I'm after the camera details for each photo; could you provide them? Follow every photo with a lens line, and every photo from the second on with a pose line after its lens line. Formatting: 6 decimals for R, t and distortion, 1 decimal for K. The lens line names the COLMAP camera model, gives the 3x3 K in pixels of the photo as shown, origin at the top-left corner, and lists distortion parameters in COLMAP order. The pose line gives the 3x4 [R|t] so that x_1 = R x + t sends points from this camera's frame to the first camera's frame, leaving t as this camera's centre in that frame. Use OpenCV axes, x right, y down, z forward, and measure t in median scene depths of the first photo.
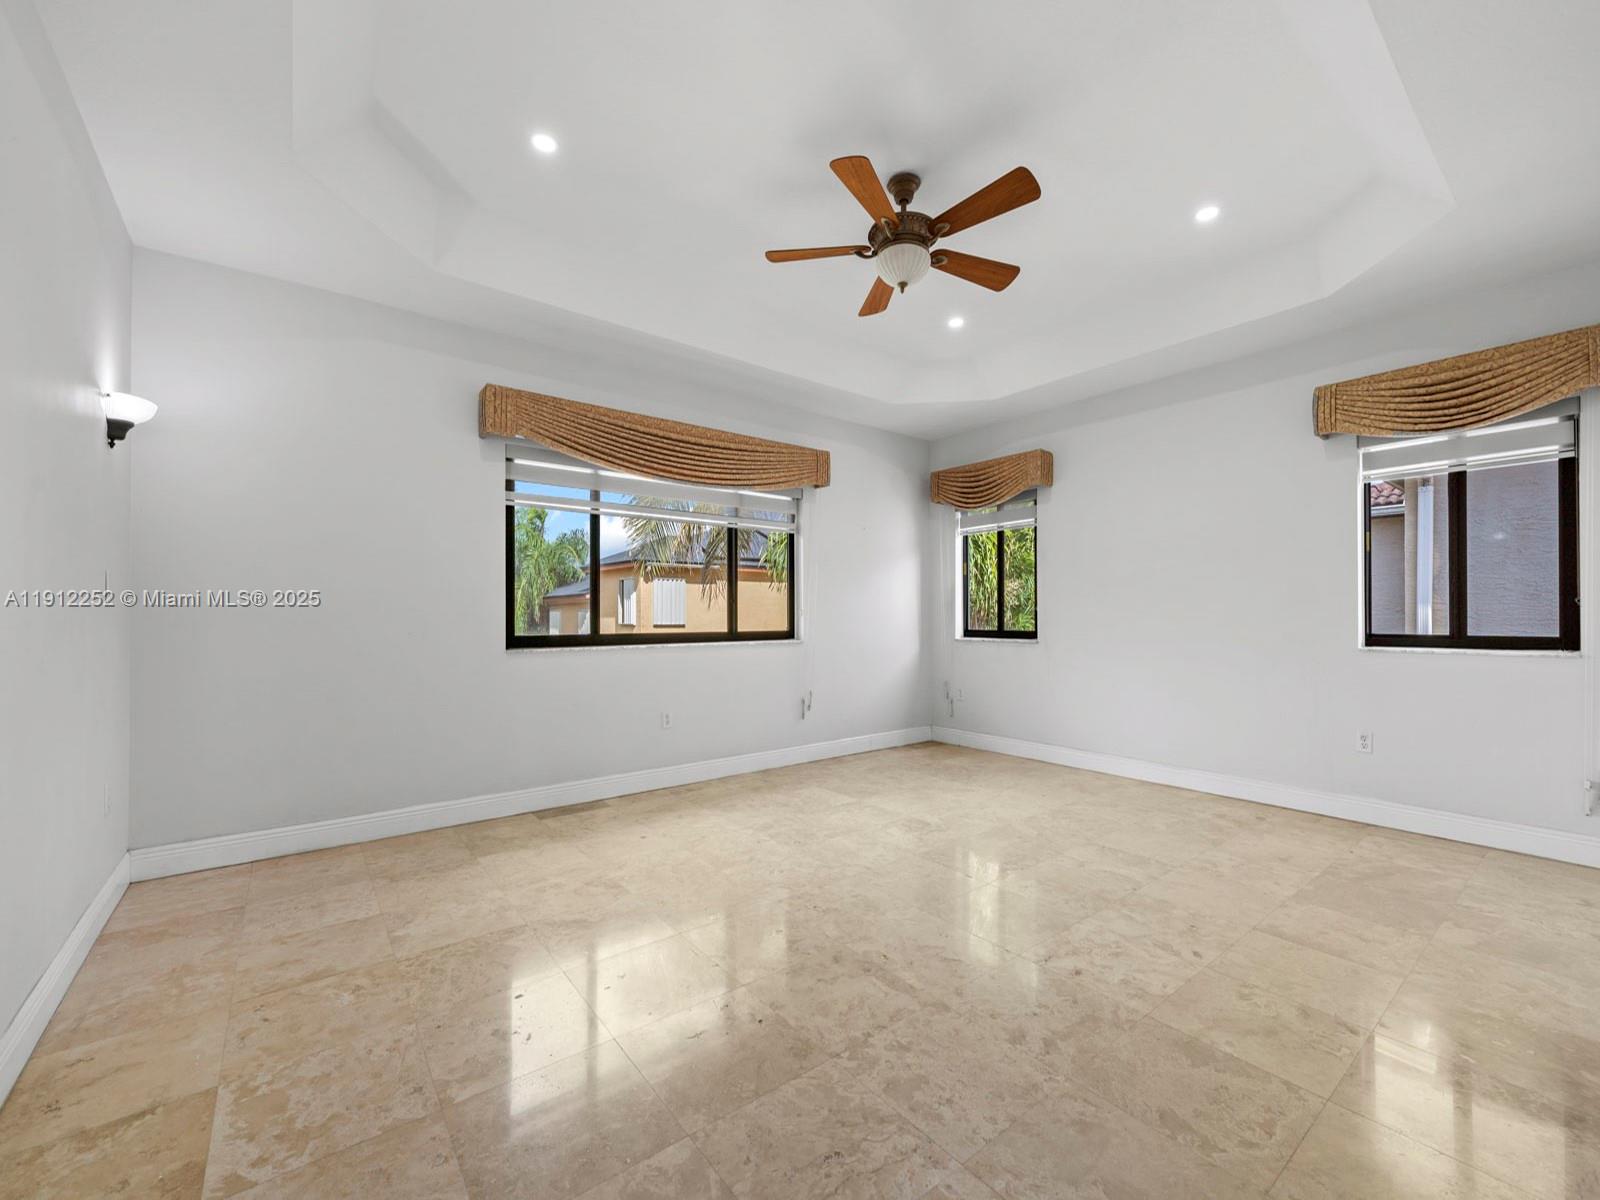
lens RADIAL K [[650.6, 0, 797.1], [0, 650.6, 608.8], [0, 0, 1]] dist [0.001003, -0.001162]
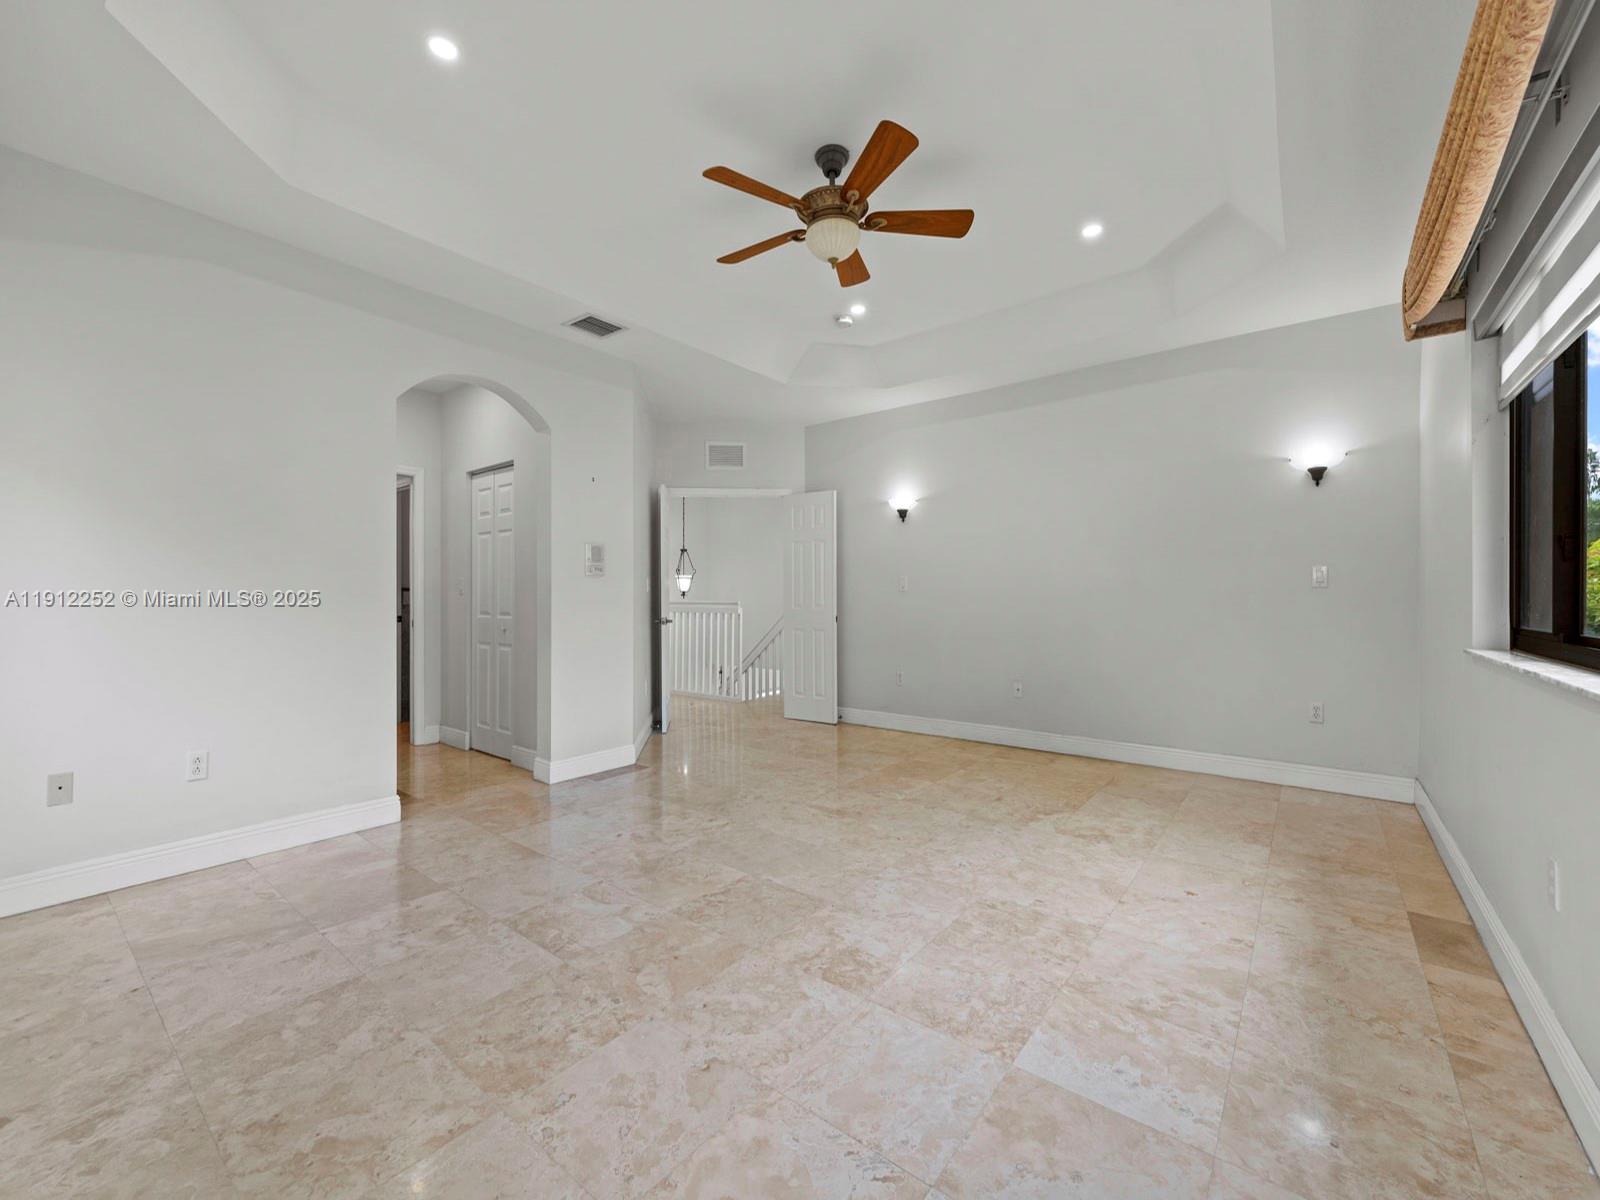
lens RADIAL K [[650.6, 0, 805.5], [0, 650.6, 603.0], [0, 0, 1]] dist [0.001003, -0.001162]
pose [[-0.968788, 0.004082, -0.247858, 0.452929], [0.004824, 0.999986, -0.002390, 0.024347], [0.247845, -0.003511, -0.968793, 1.963265]]
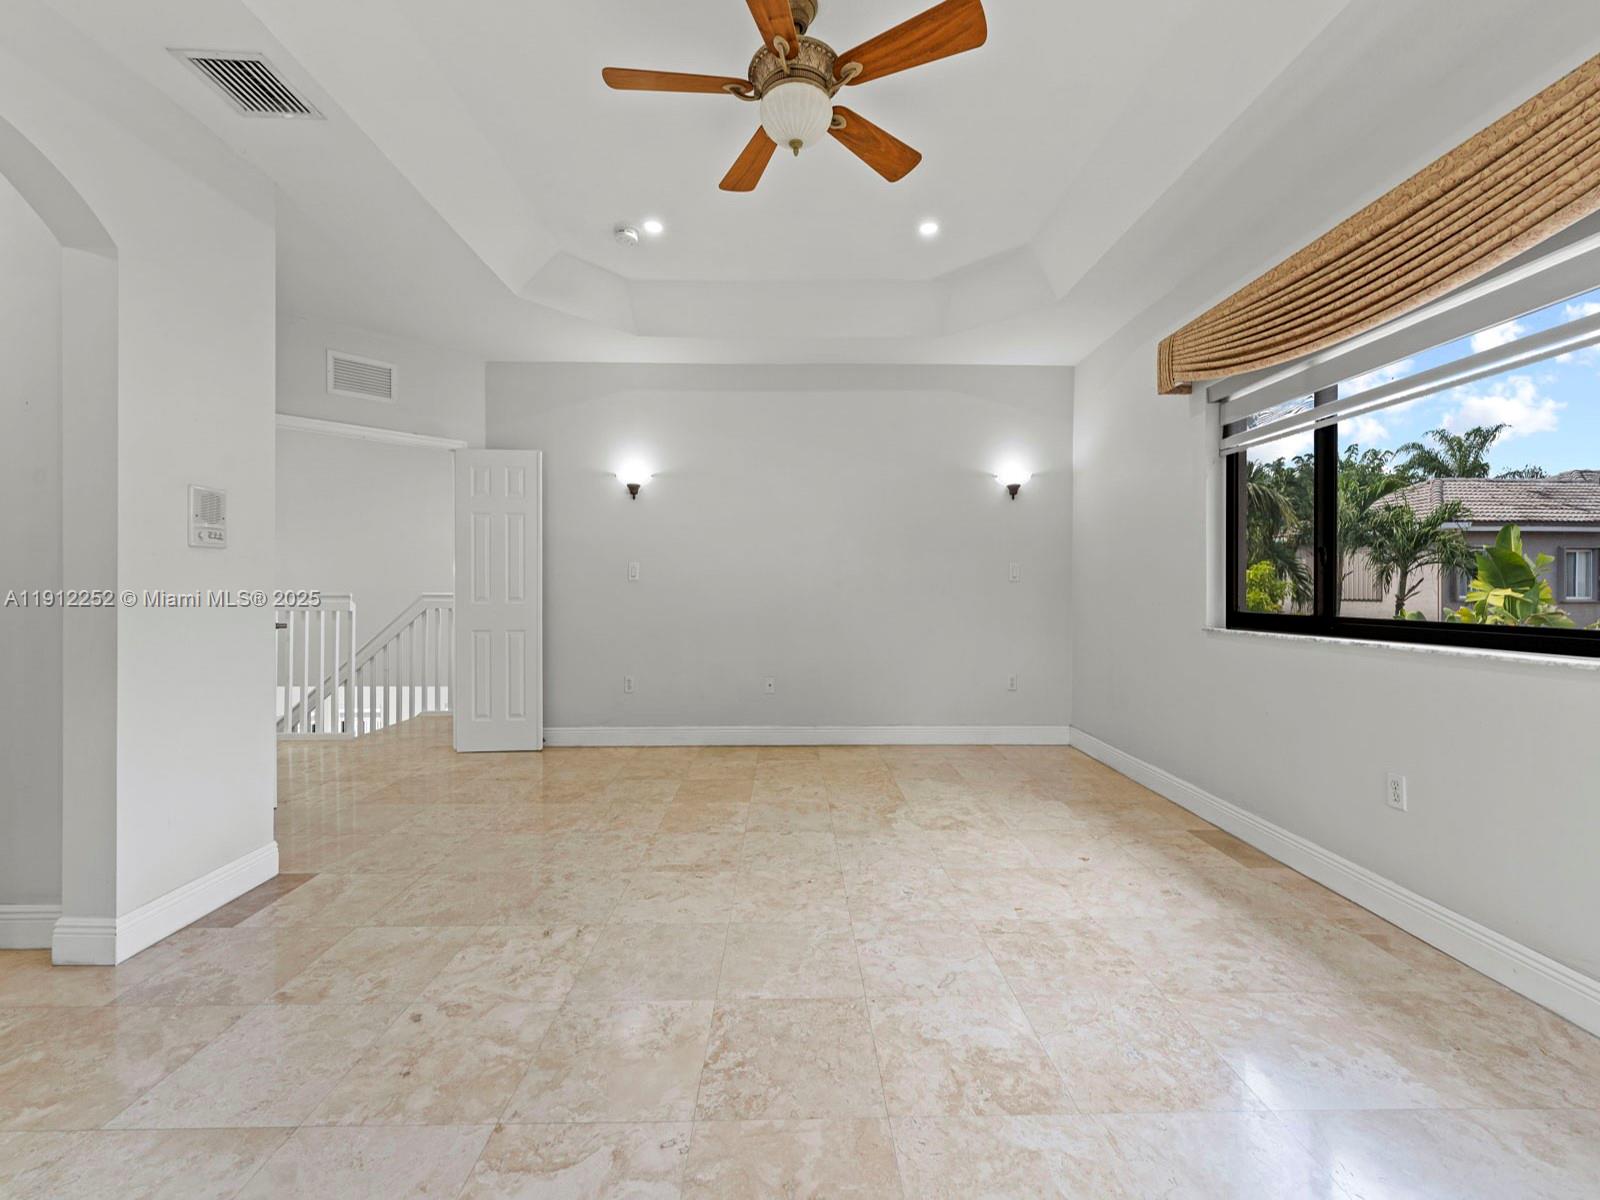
lens RADIAL K [[650.6, 0, 802.0], [0, 650.6, 593.8], [0, 0, 1]] dist [0.001003, -0.001162]
pose [[-0.592837, 0.007054, -0.805292, 0.767900], [0.007195, 0.999968, 0.003463, 0.015433], [0.805290, -0.003741, -0.592869, 1.462613]]
